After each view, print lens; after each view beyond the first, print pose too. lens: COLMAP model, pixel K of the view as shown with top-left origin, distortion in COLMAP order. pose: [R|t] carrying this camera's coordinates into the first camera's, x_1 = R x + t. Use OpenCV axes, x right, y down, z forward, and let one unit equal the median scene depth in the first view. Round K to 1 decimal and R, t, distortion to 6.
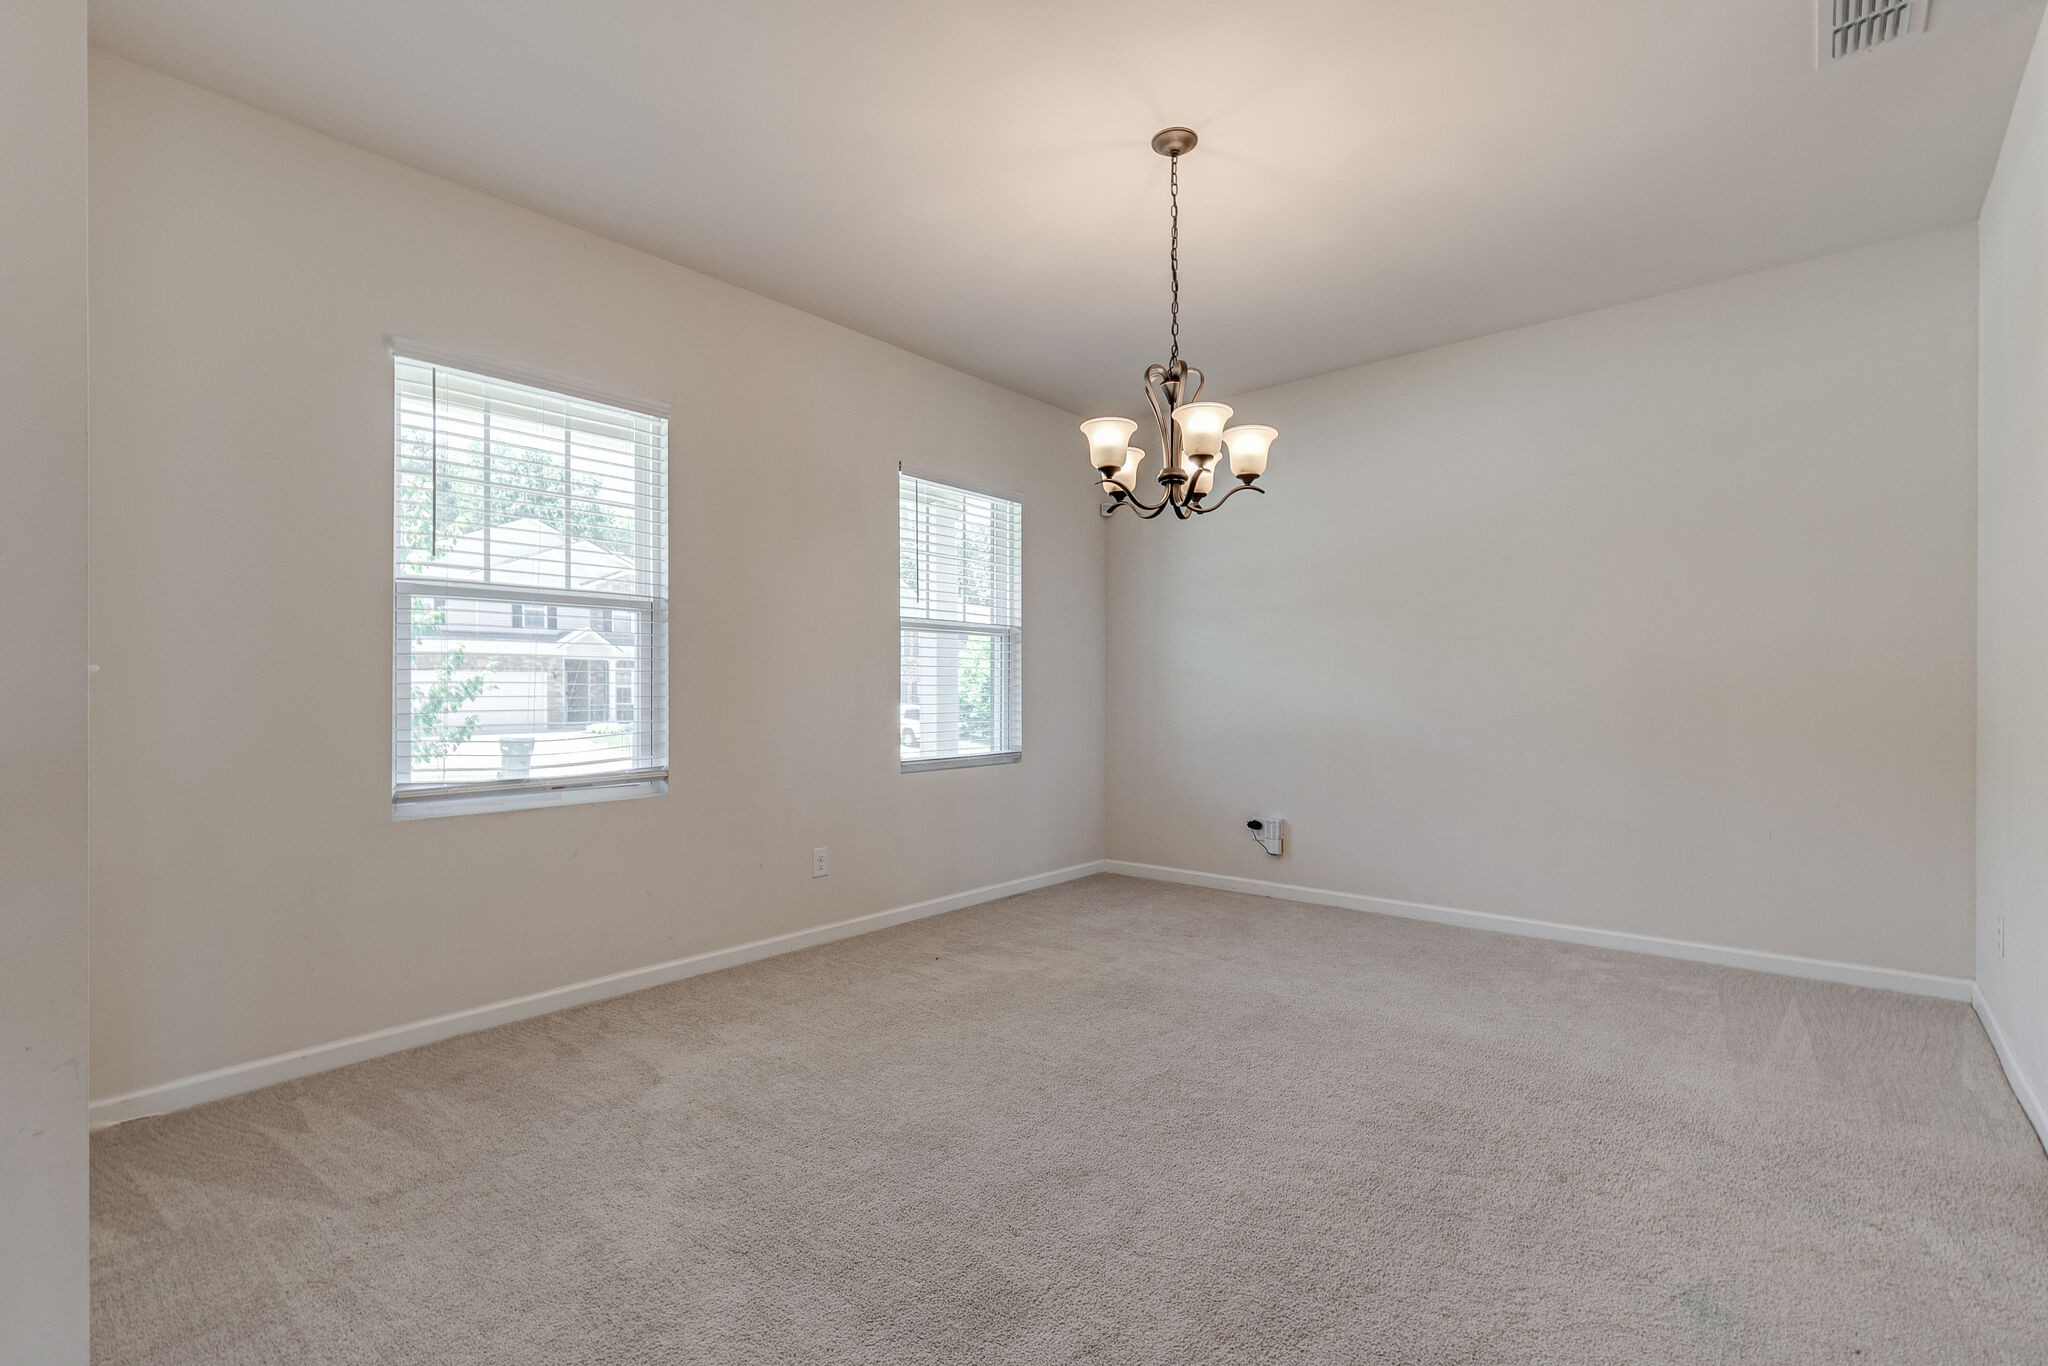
lens RADIAL K [[916.5, 0, 1018.7], [0, 916.5, 698.7], [0, 0, 1]] dist [0.015521, -0.001179]
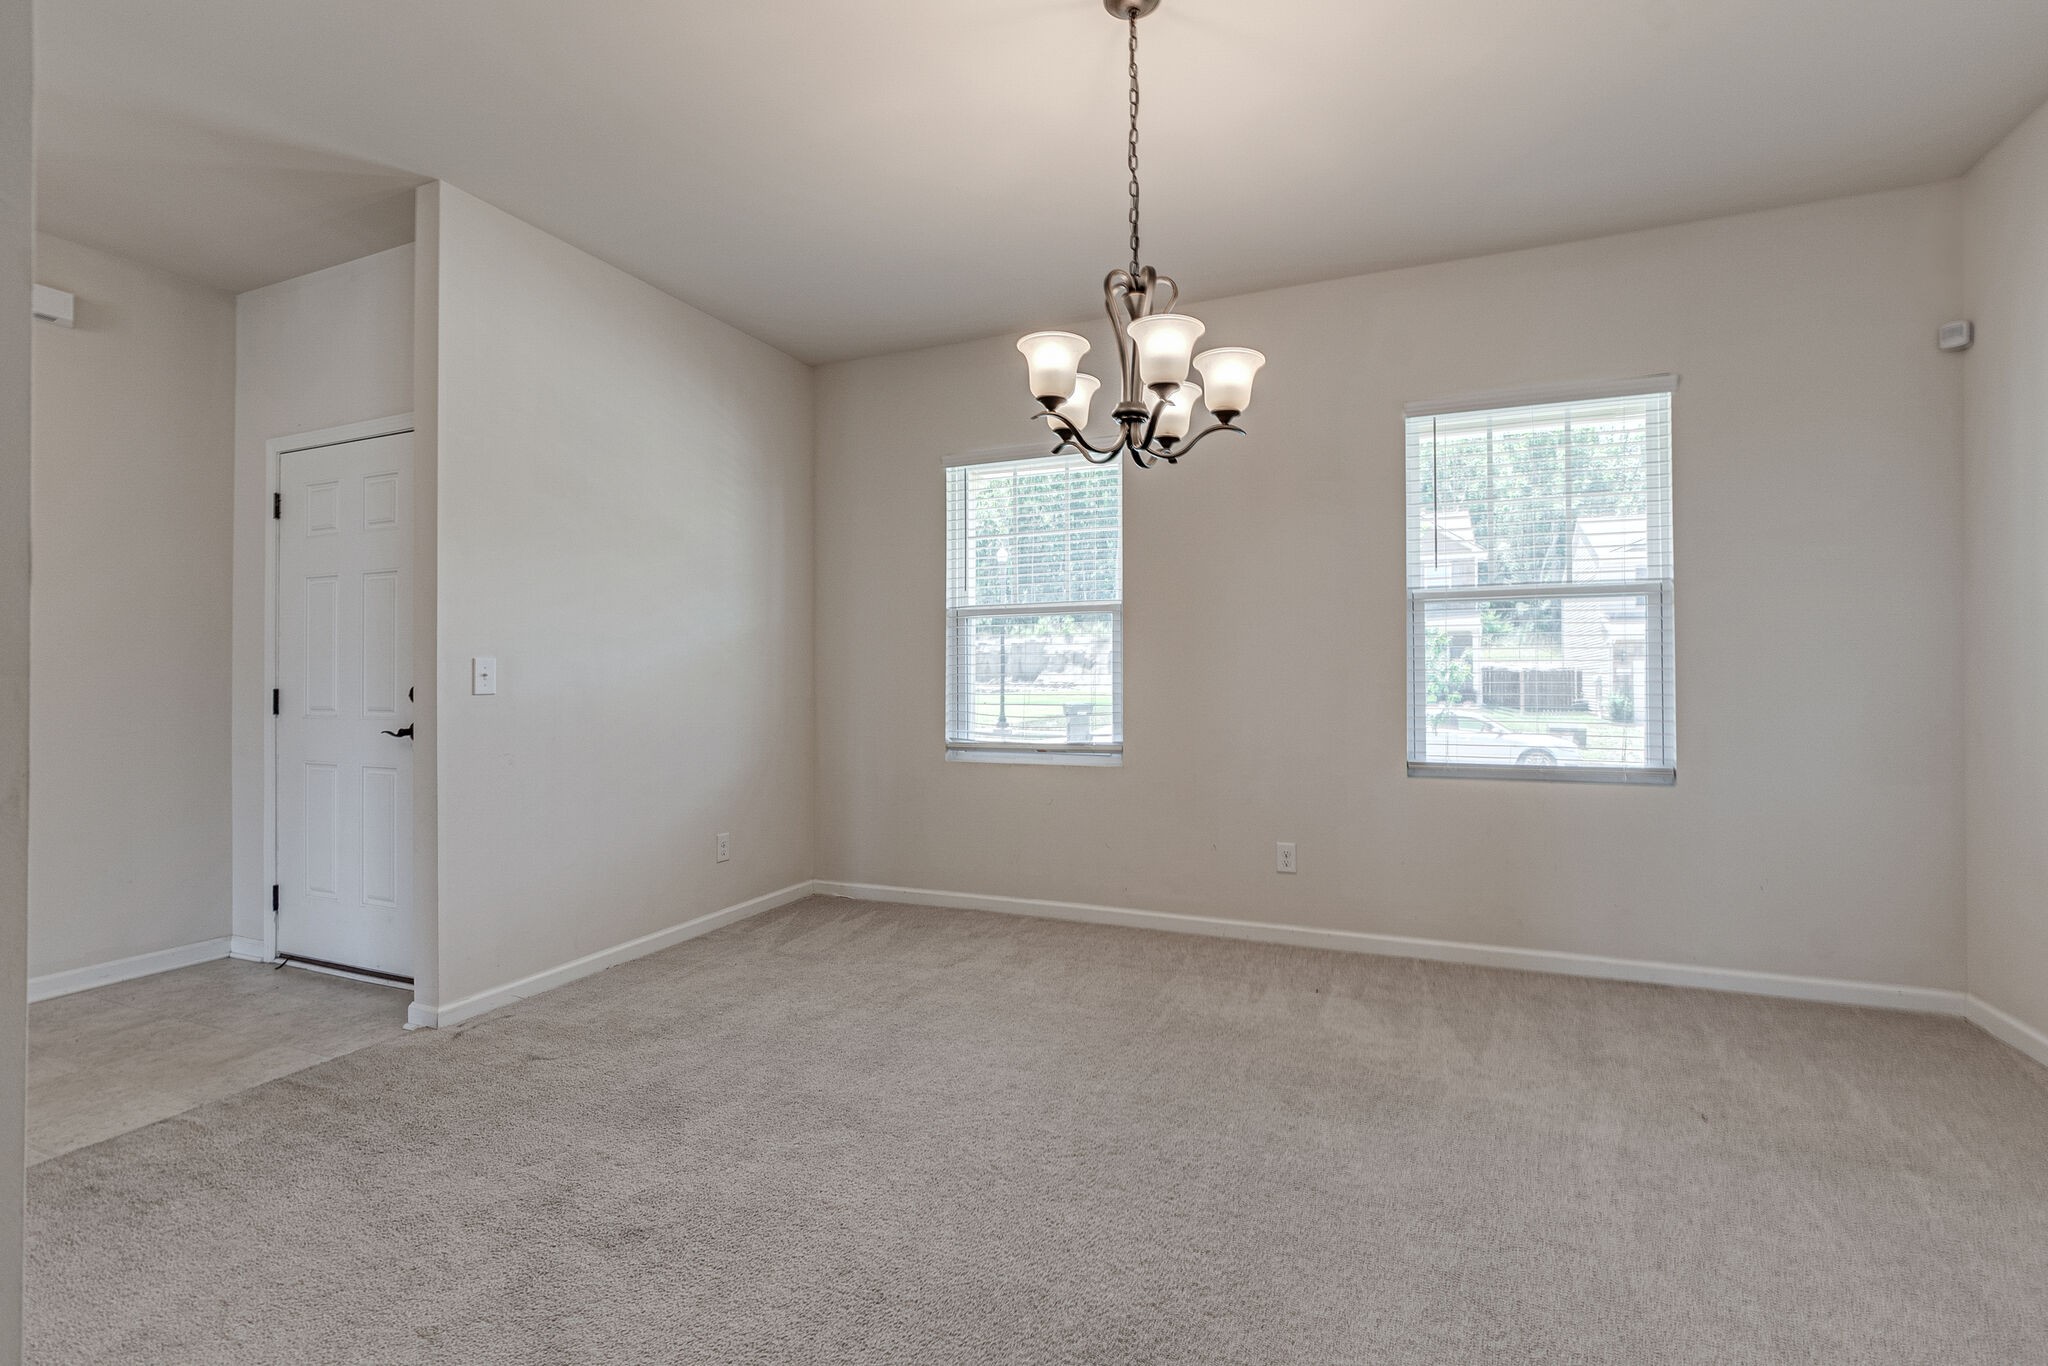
lens RADIAL K [[916.5, 0, 1008.7], [0, 916.5, 669.4], [0, 0, 1]] dist [0.015521, -0.001179]
pose [[0.317278, -0.007329, -0.948304, 0.697142], [-0.006013, 0.999934, -0.009739, -0.007181], [0.948314, 0.008792, 0.317213, 0.494608]]
